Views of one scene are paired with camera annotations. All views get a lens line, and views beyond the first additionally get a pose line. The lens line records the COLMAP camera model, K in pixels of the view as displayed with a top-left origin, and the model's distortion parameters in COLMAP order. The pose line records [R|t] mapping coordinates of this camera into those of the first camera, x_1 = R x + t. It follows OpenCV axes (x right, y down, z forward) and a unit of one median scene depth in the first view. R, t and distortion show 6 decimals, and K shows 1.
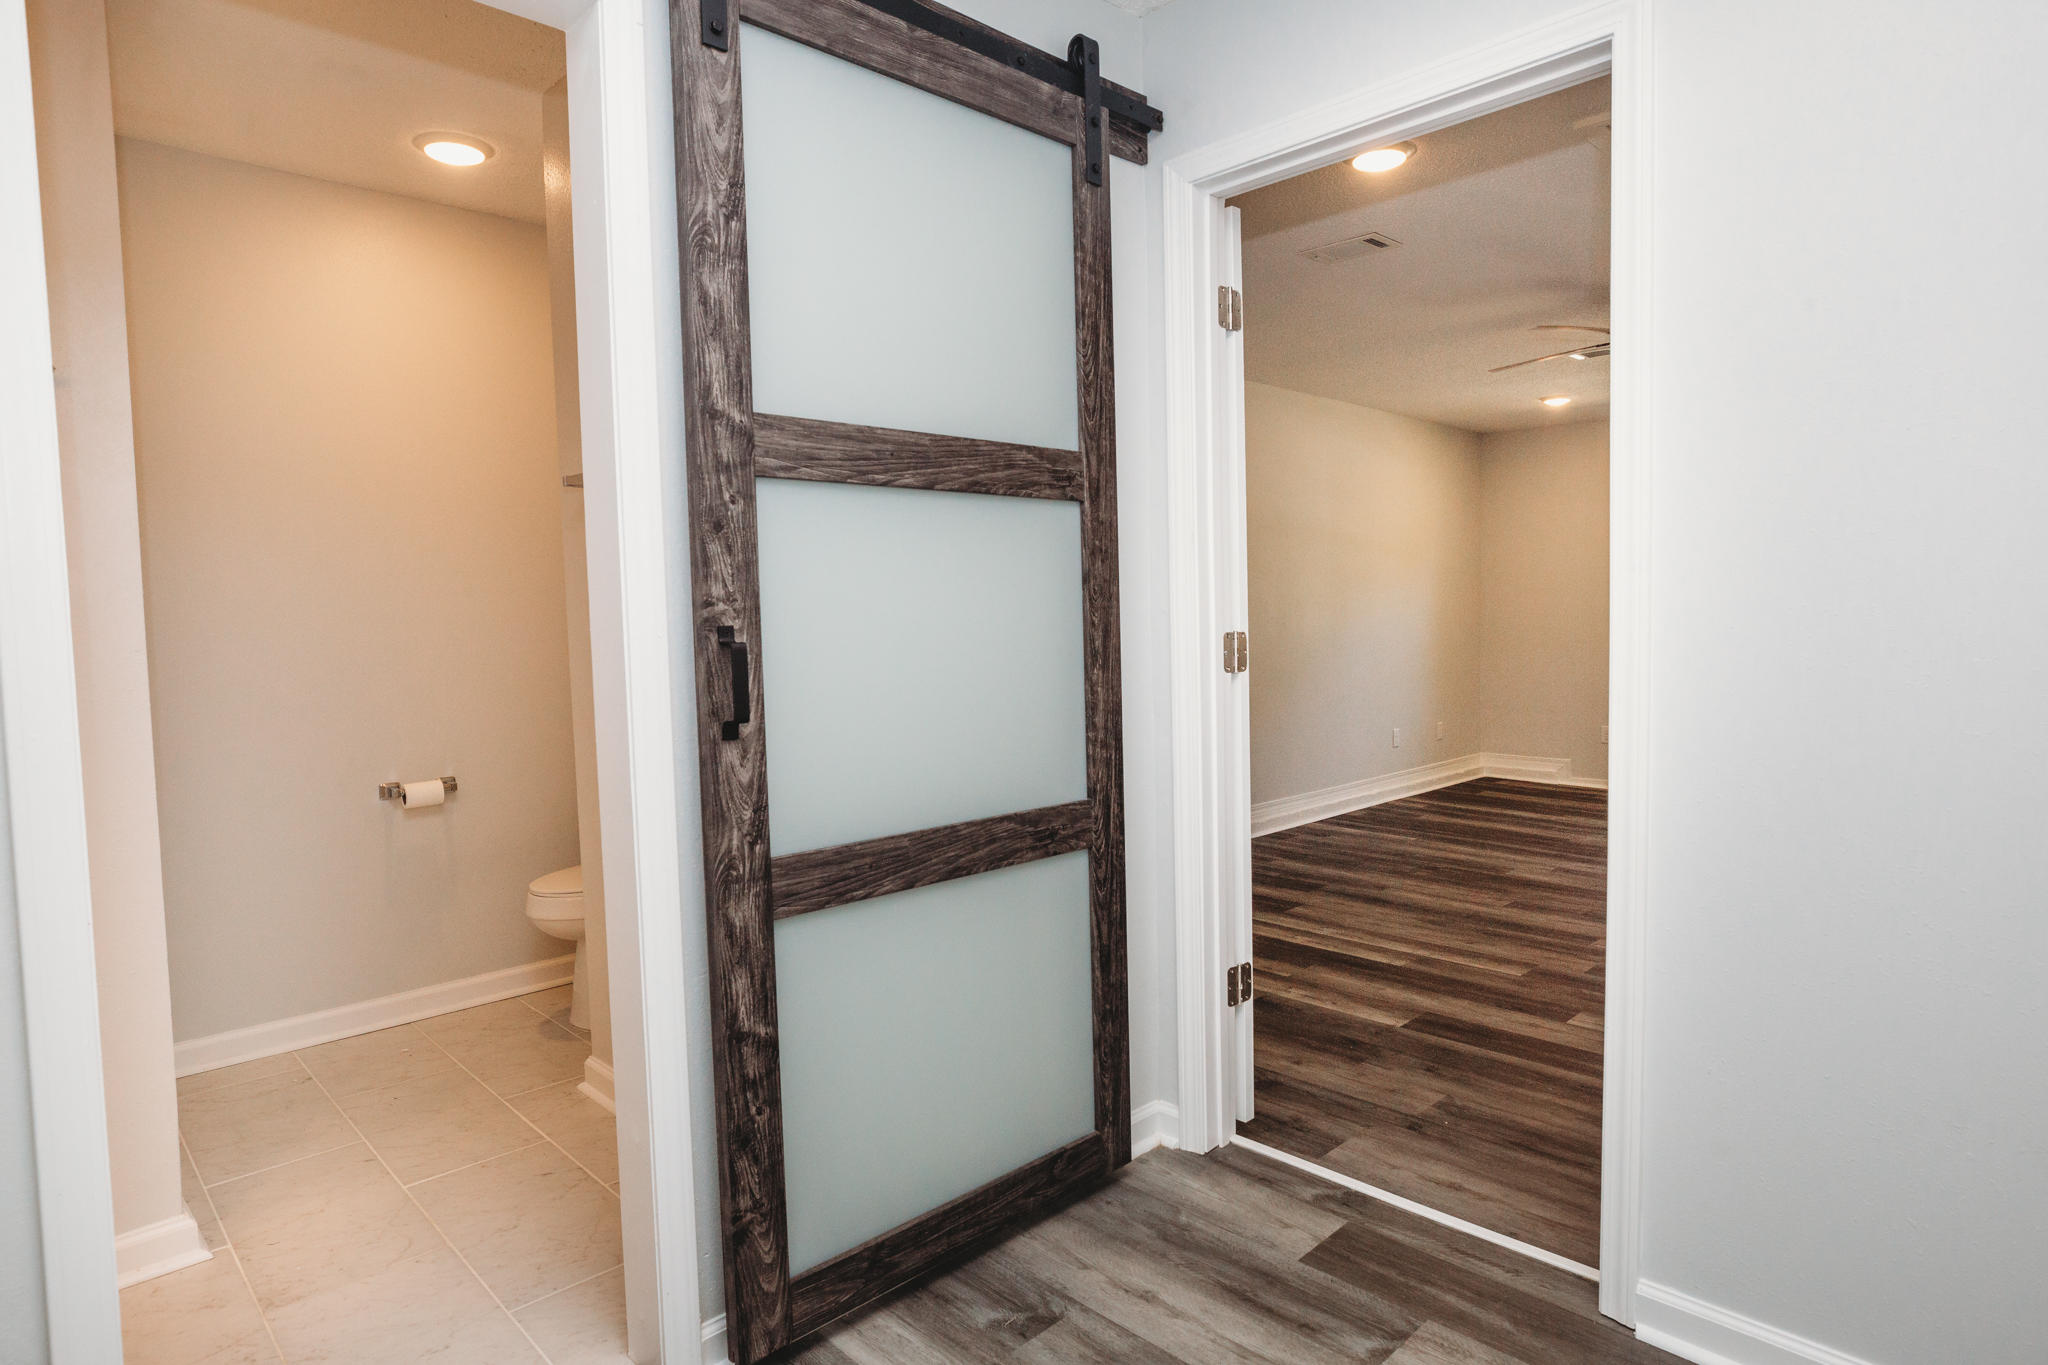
lens RADIAL K [[1132.9, 0, 1028.2], [0, 1132.9, 688.8], [0, 0, 1]] dist [-0.032396, 0.016415]
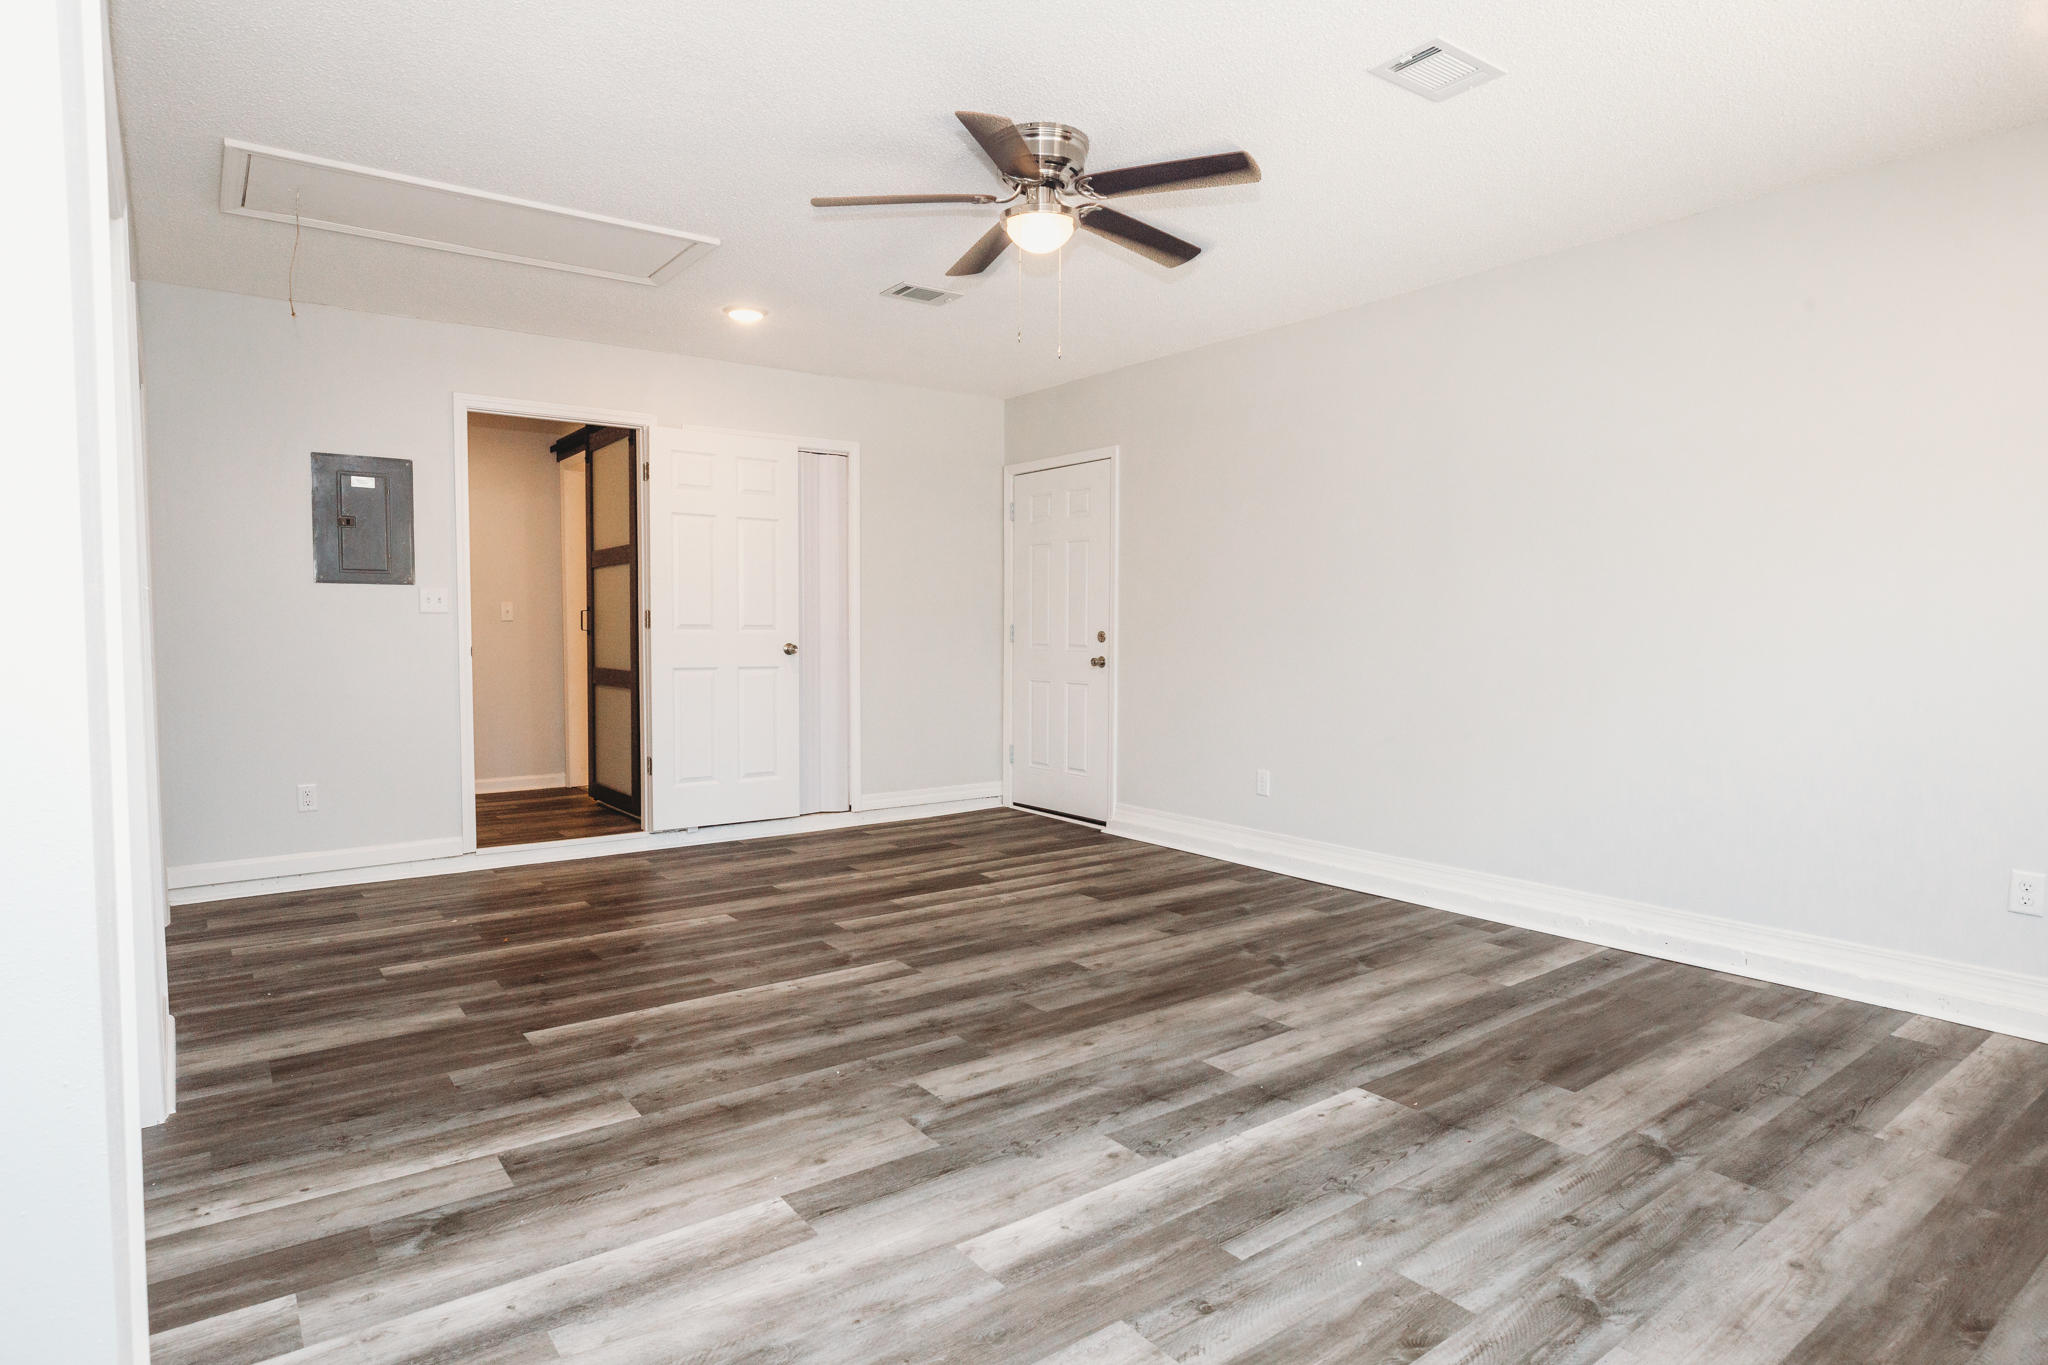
lens RADIAL K [[1132.9, 0, 1028.2], [0, 1132.9, 688.8], [0, 0, 1]] dist [-0.032396, 0.016415]
pose [[-0.123309, 0.076443, -0.989420, 1.439600], [-0.062497, 0.994451, 0.084621, -0.082008], [0.990398, 0.072270, -0.117847, 1.244145]]
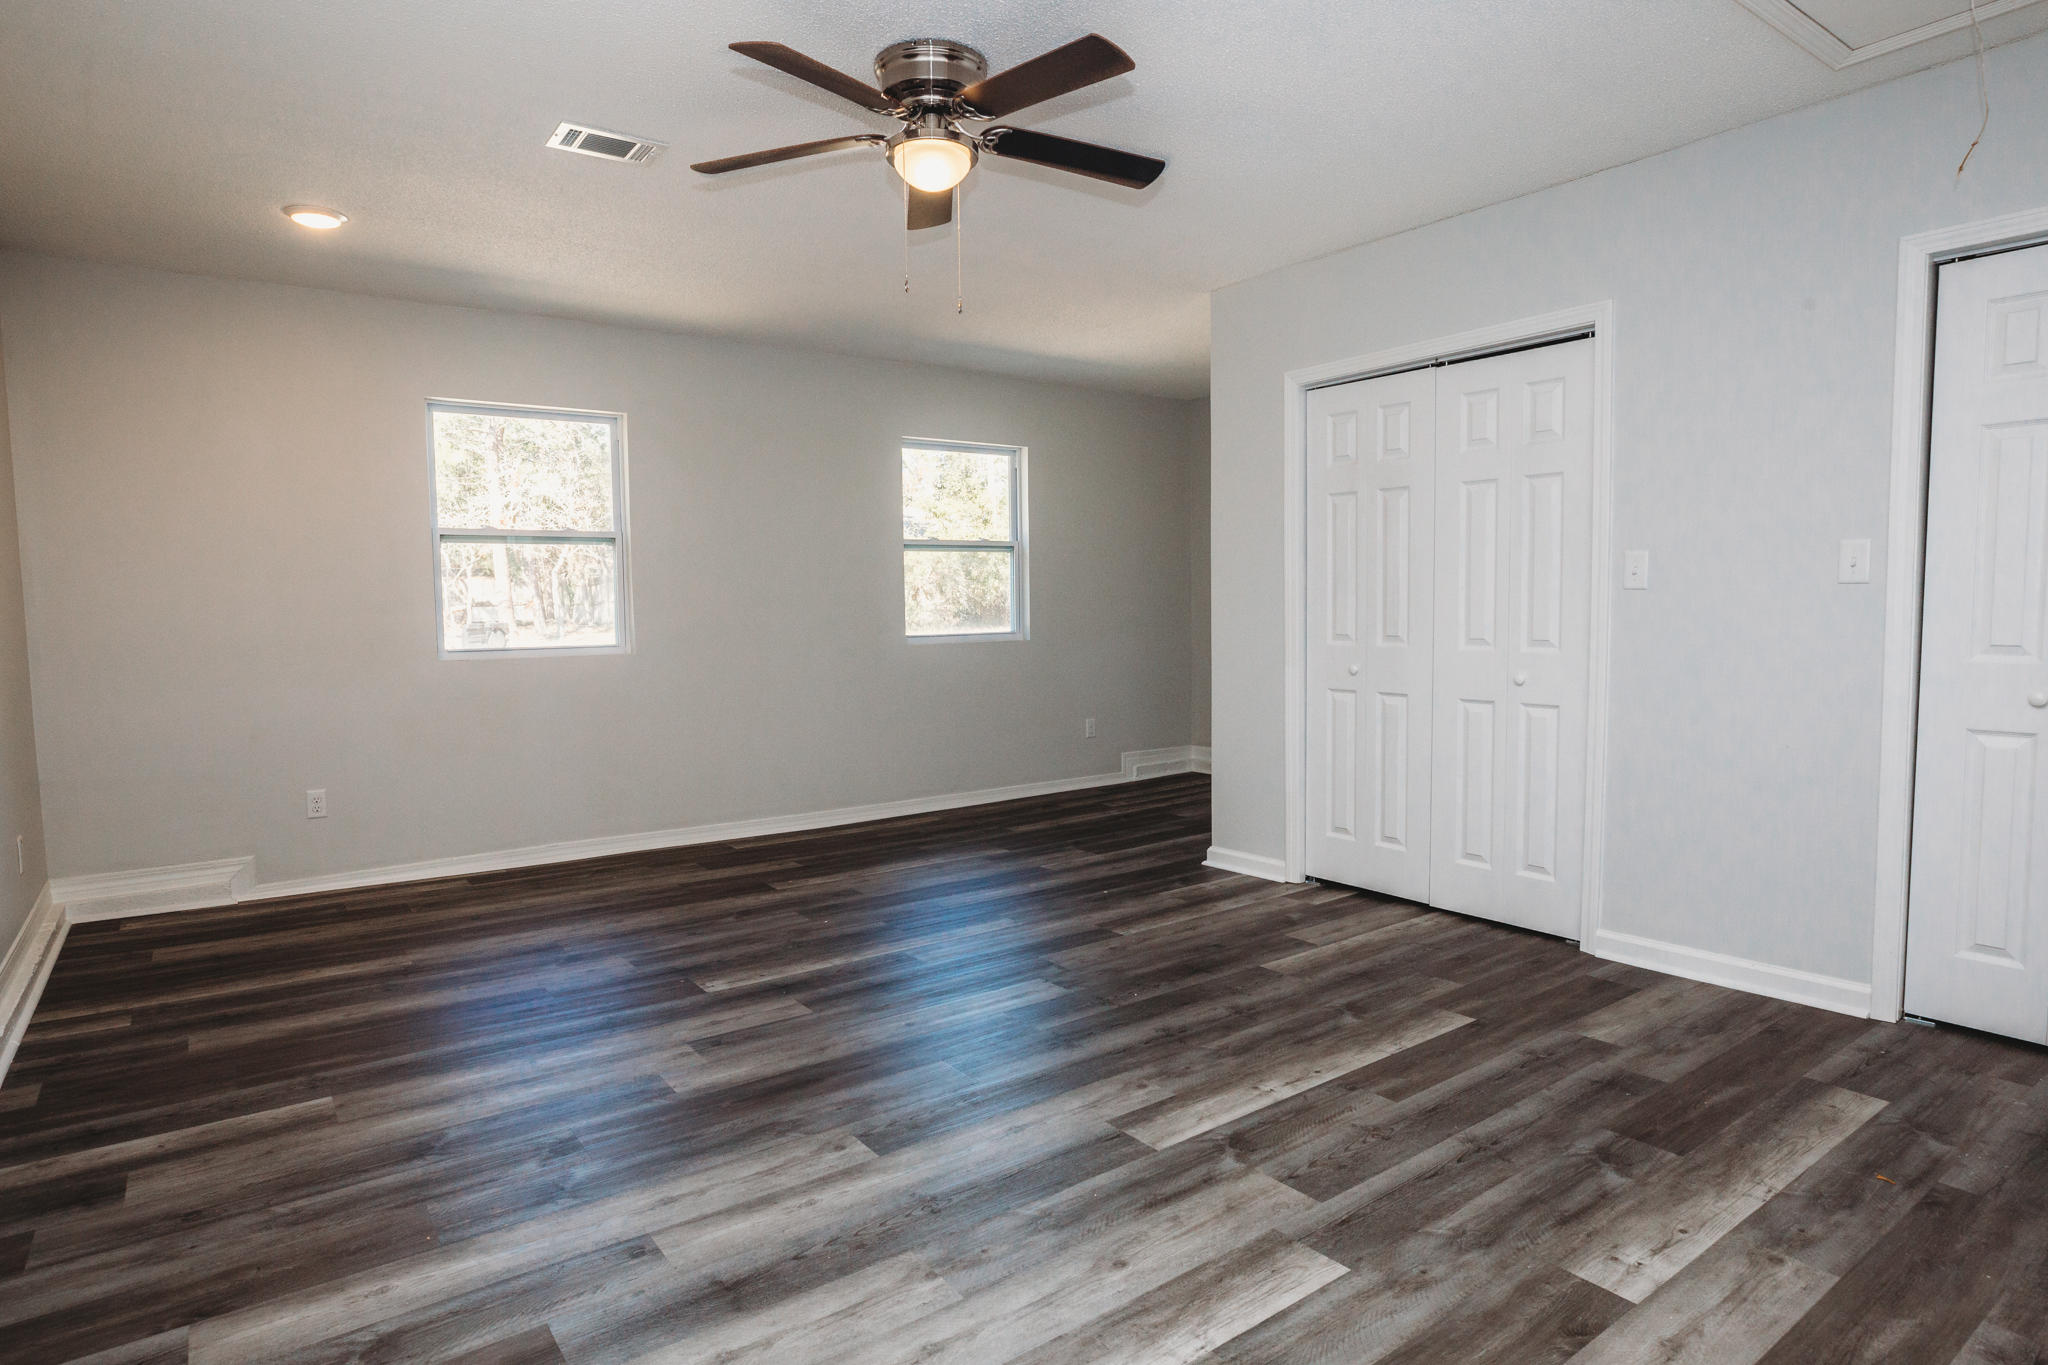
lens RADIAL K [[1132.9, 0, 1028.2], [0, 1132.9, 688.8], [0, 0, 1]] dist [-0.032396, 0.016415]
pose [[0.132761, -0.059053, 0.989387, -0.071293], [0.075462, 0.995928, 0.049317, -0.043994], [-0.988271, 0.068114, 0.136677, 1.004900]]
